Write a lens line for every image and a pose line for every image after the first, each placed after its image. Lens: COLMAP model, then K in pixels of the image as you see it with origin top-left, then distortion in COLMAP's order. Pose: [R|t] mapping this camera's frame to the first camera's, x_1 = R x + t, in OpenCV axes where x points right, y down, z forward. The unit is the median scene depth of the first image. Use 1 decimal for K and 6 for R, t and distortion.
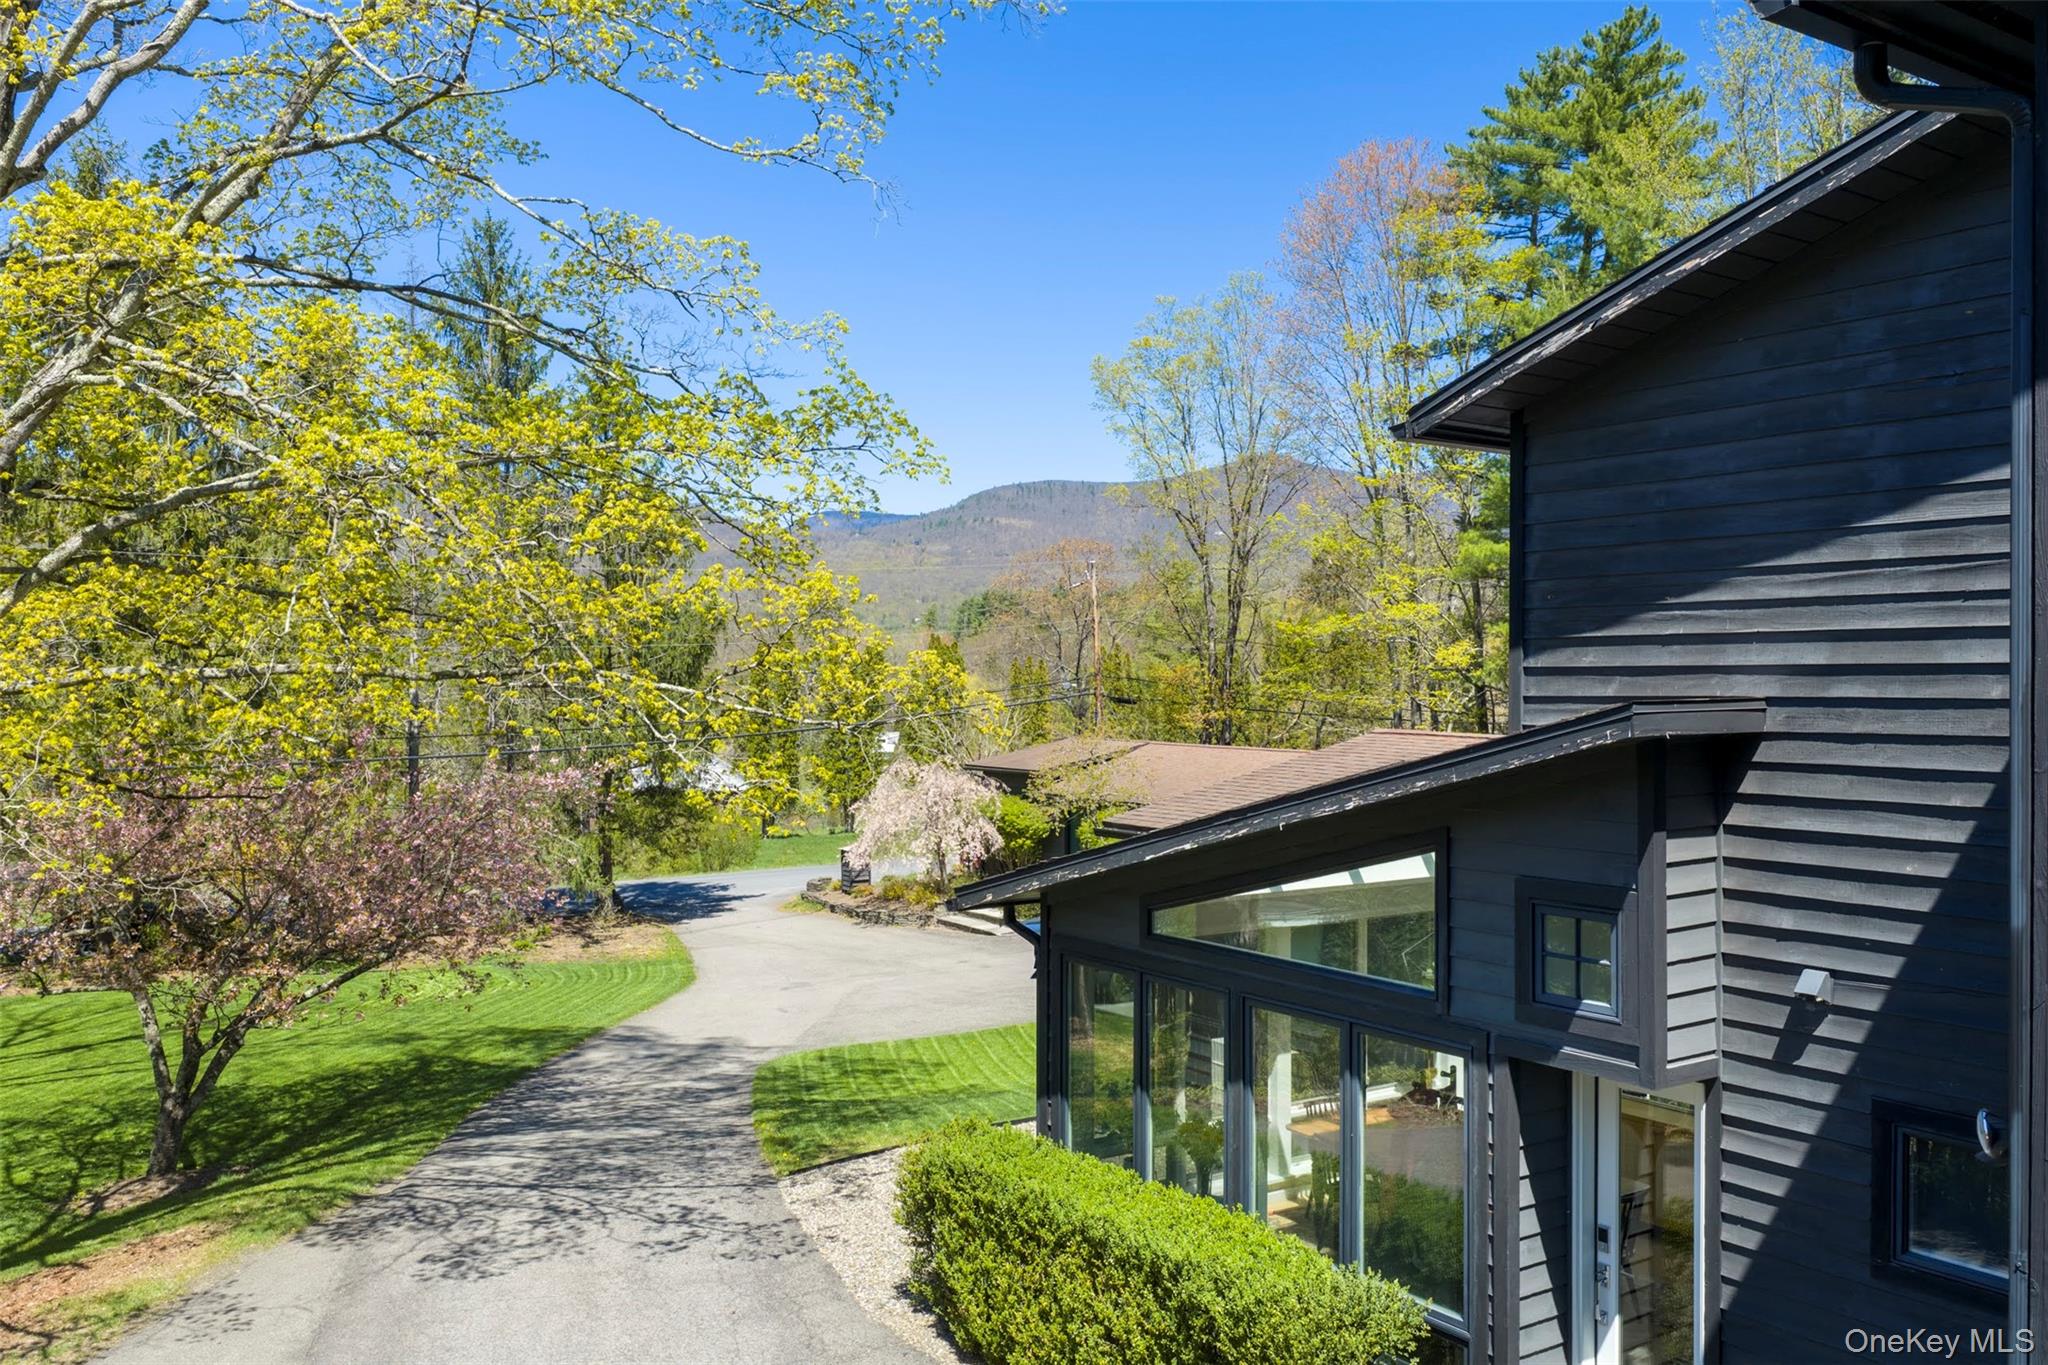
lens RADIAL K [[1694.1, 0, 1030.7], [0, 1694.1, 667.6], [0, 0, 1]] dist [0.005143, -0.003814]
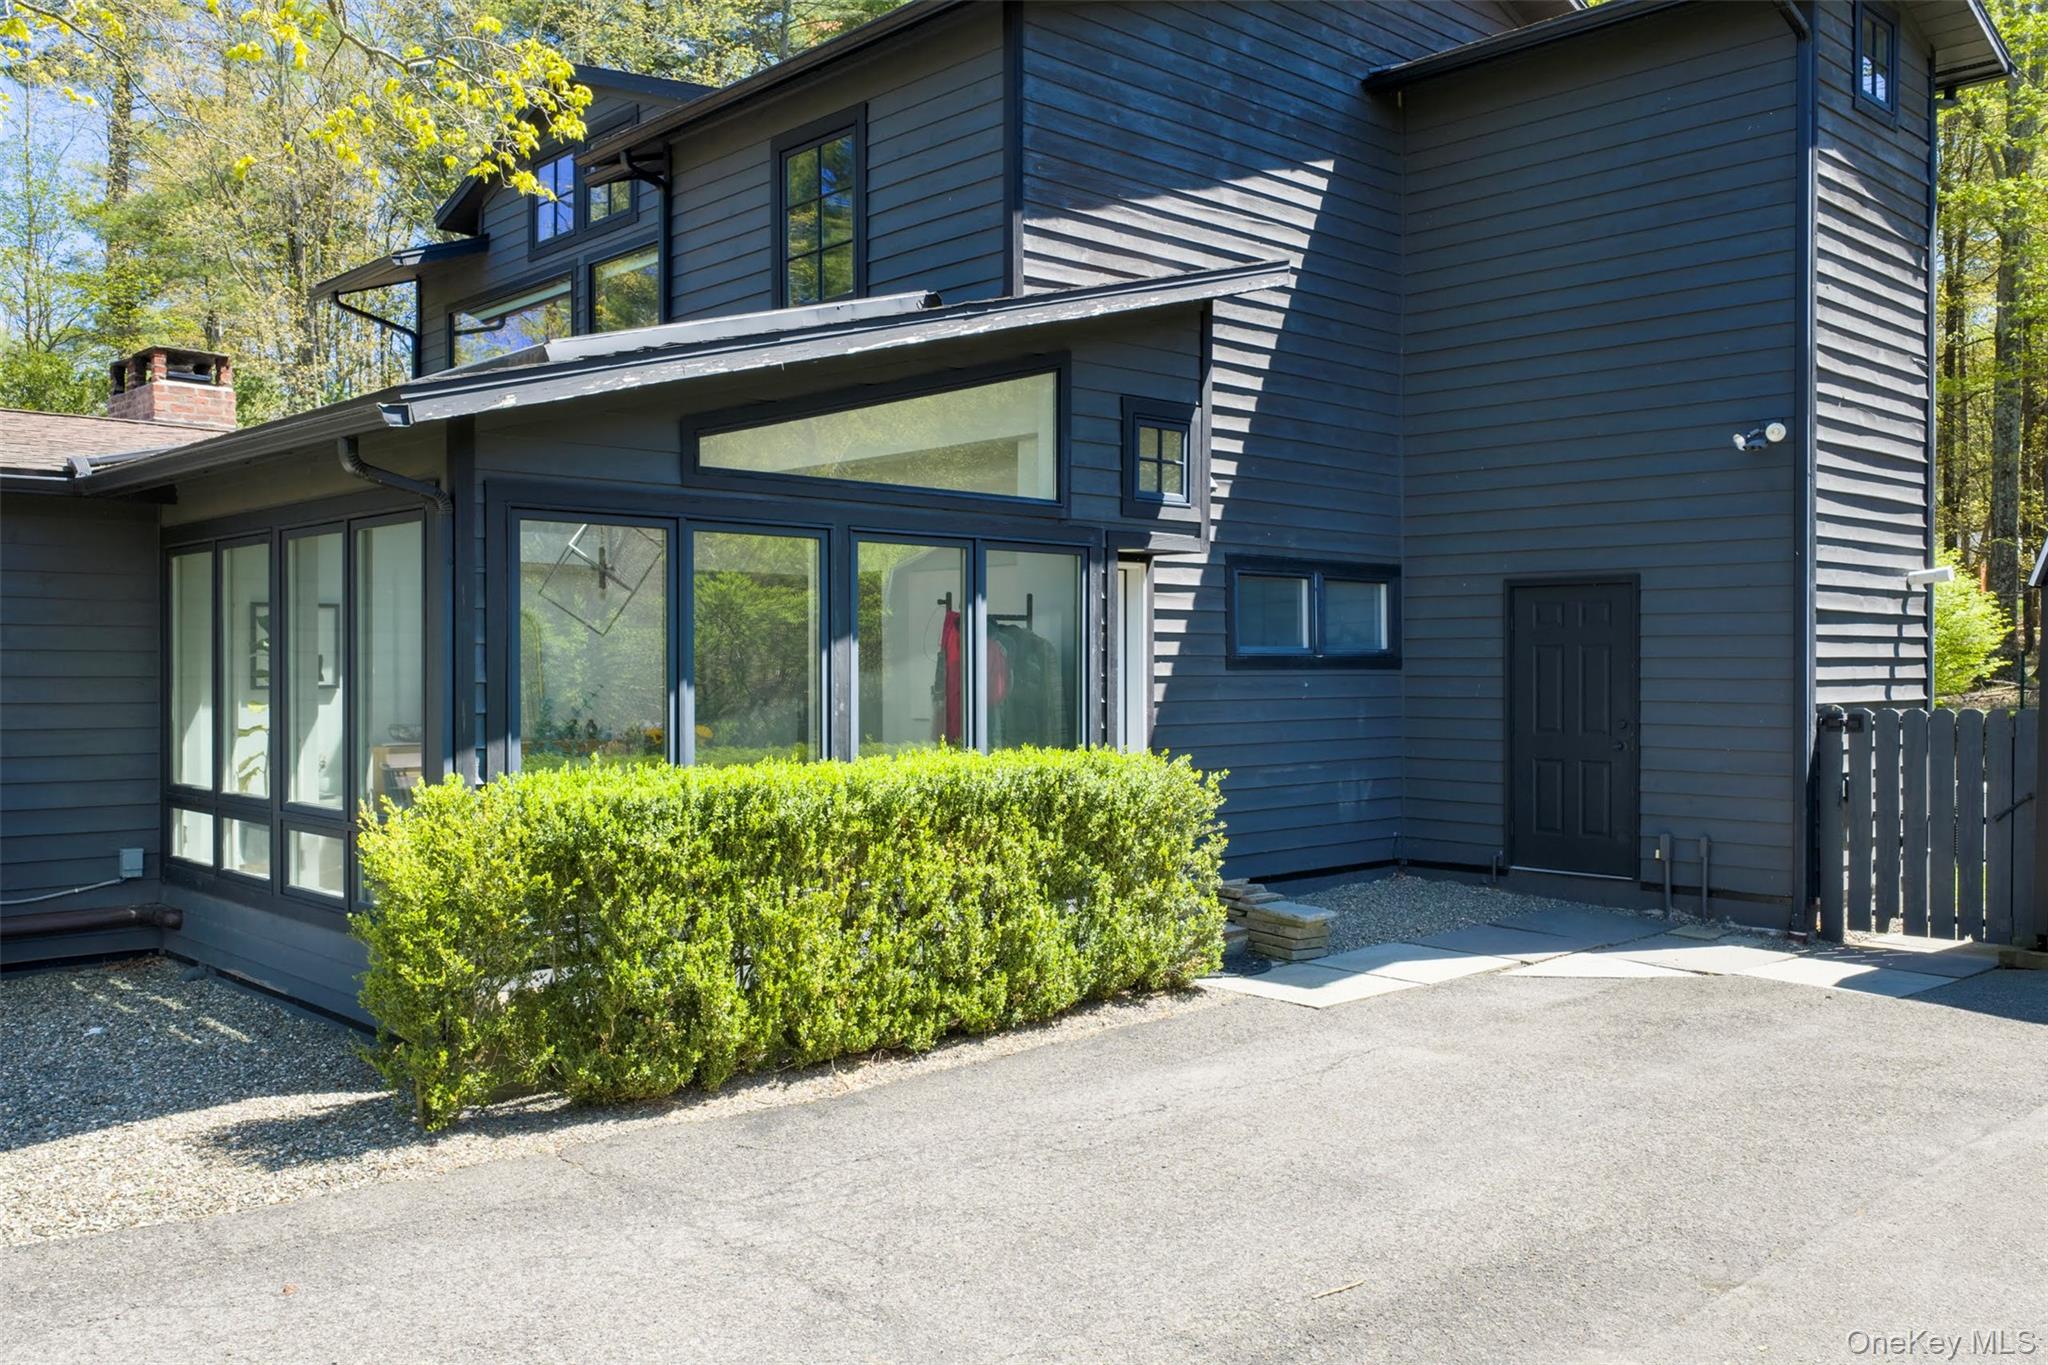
lens RADIAL K [[1694.1, 0, 1030.7], [0, 1694.1, 667.6], [0, 0, 1]] dist [0.005143, -0.003814]
pose [[-0.148138, -0.006808, 0.988943, -0.918432], [-0.005923, 0.999964, 0.005997, 0.319049], [-0.988949, -0.004969, -0.148173, 1.282569]]
